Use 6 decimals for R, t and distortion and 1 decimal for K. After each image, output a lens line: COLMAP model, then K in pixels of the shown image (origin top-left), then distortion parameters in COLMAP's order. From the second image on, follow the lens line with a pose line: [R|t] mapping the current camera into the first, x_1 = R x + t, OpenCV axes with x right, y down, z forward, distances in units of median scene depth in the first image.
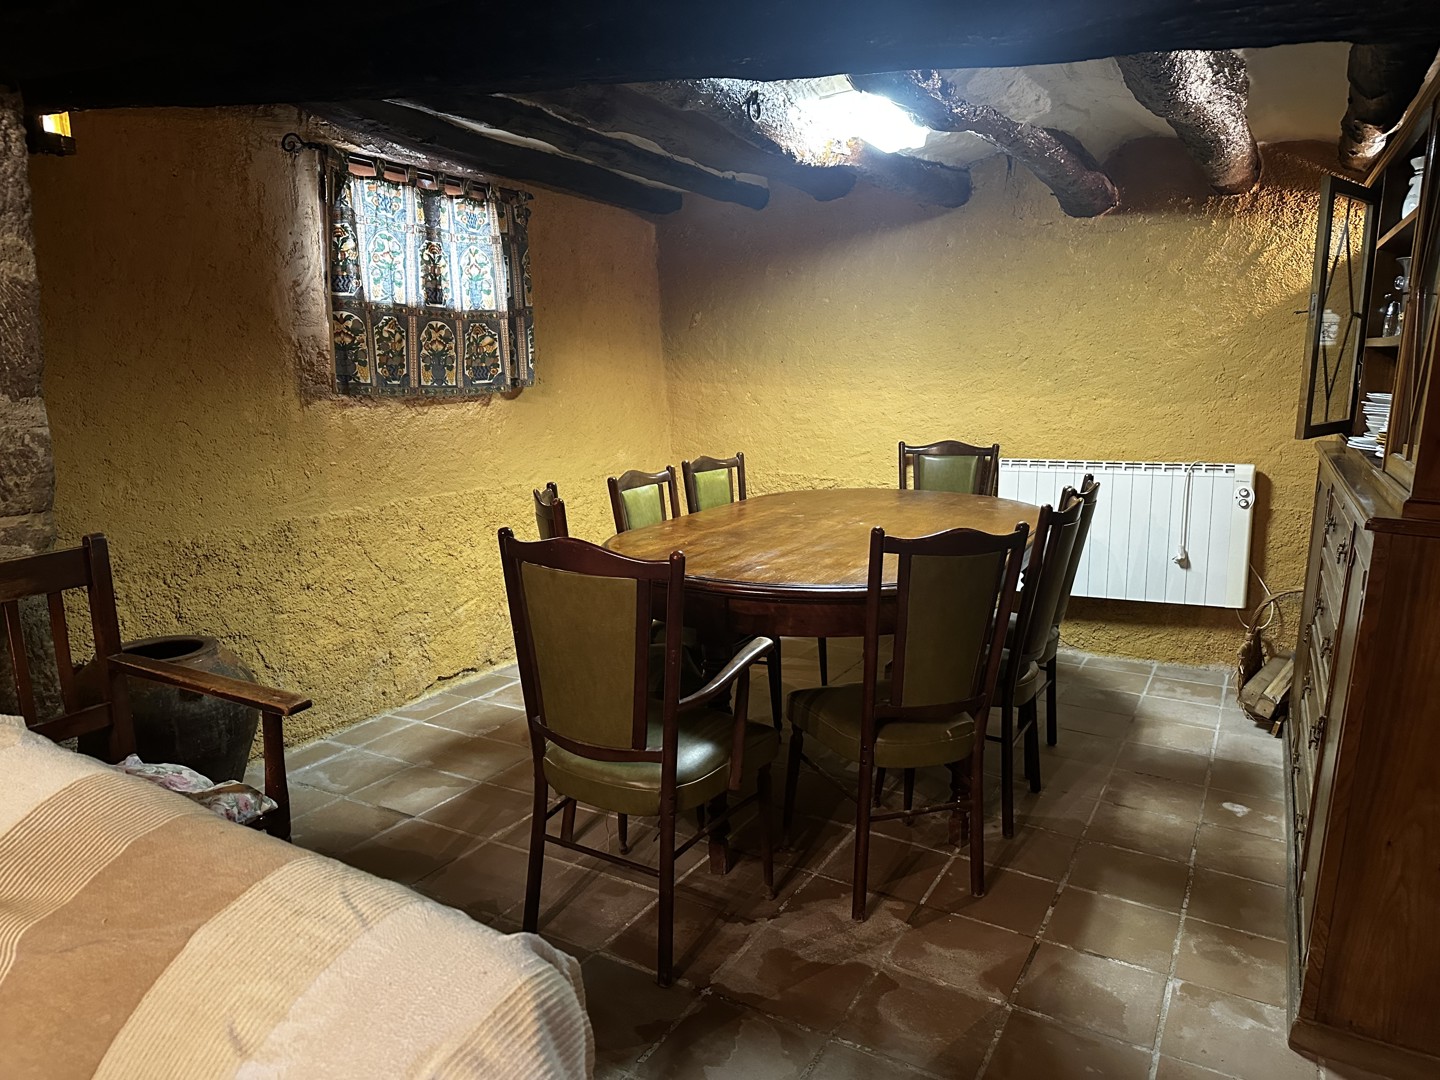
lens RADIAL K [[1013.2, 0, 724.5], [0, 1013.2, 539.9], [0, 0, 1]] dist [0.089759, -0.171450]
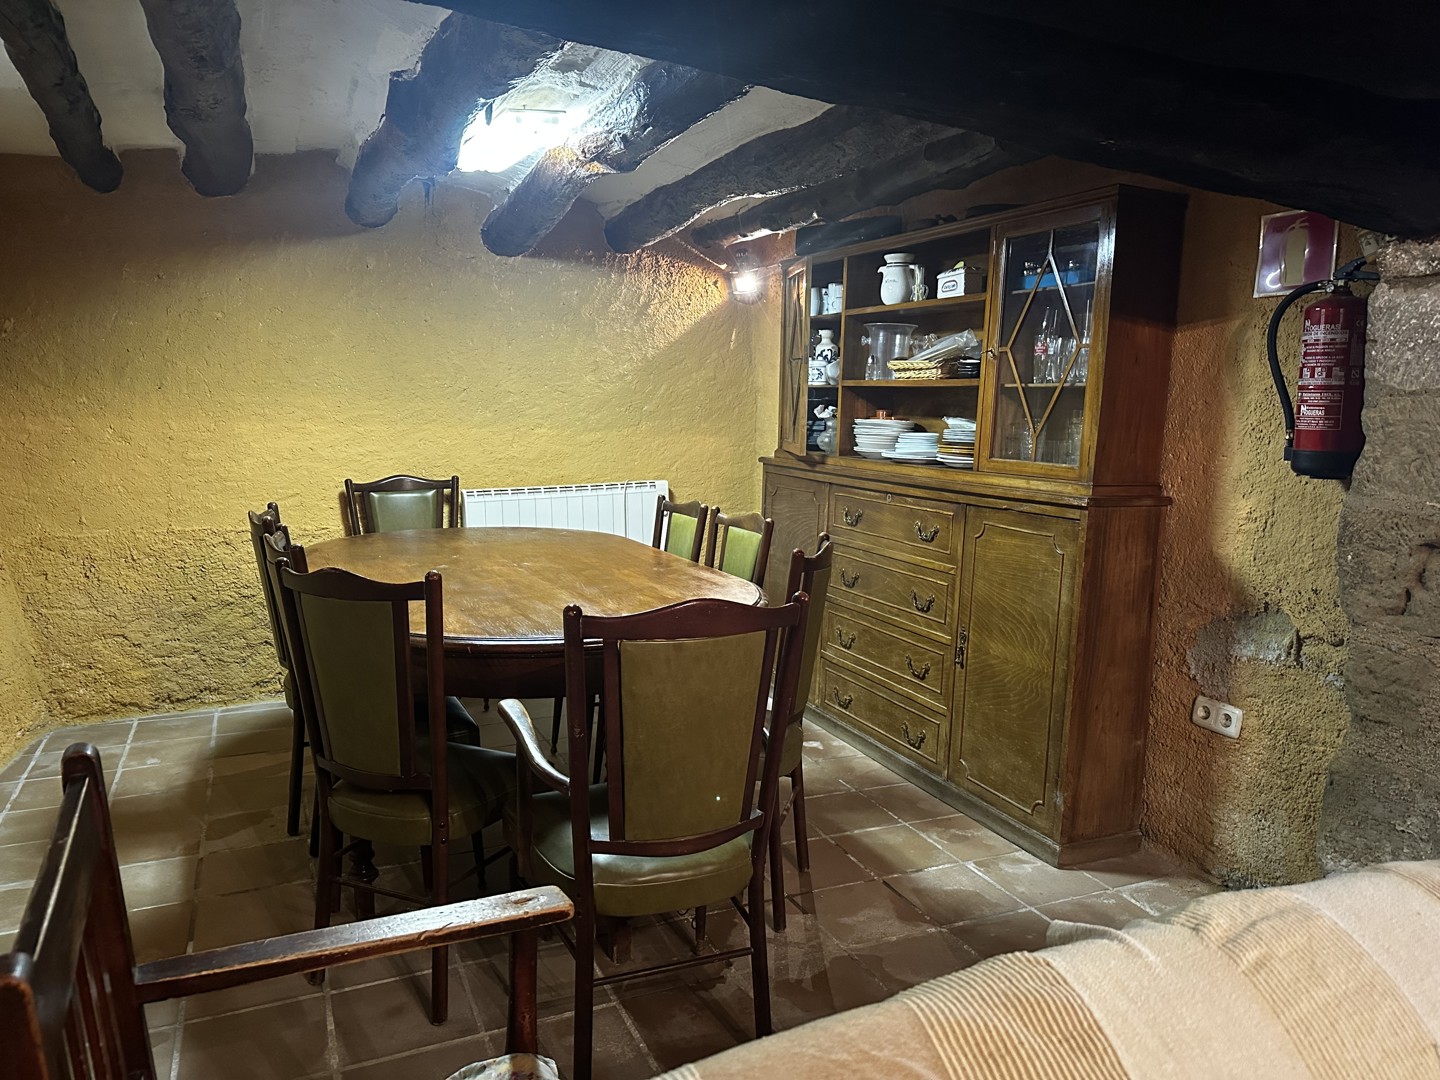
lens RADIAL K [[1013.2, 0, 724.5], [0, 1013.2, 539.9], [0, 0, 1]] dist [0.089759, -0.171450]
pose [[0.578507, -0.108397, 0.808443, -0.402323], [0.131005, 0.990611, 0.039077, -0.039347], [-0.805088, 0.083304, 0.587276, 0.232721]]
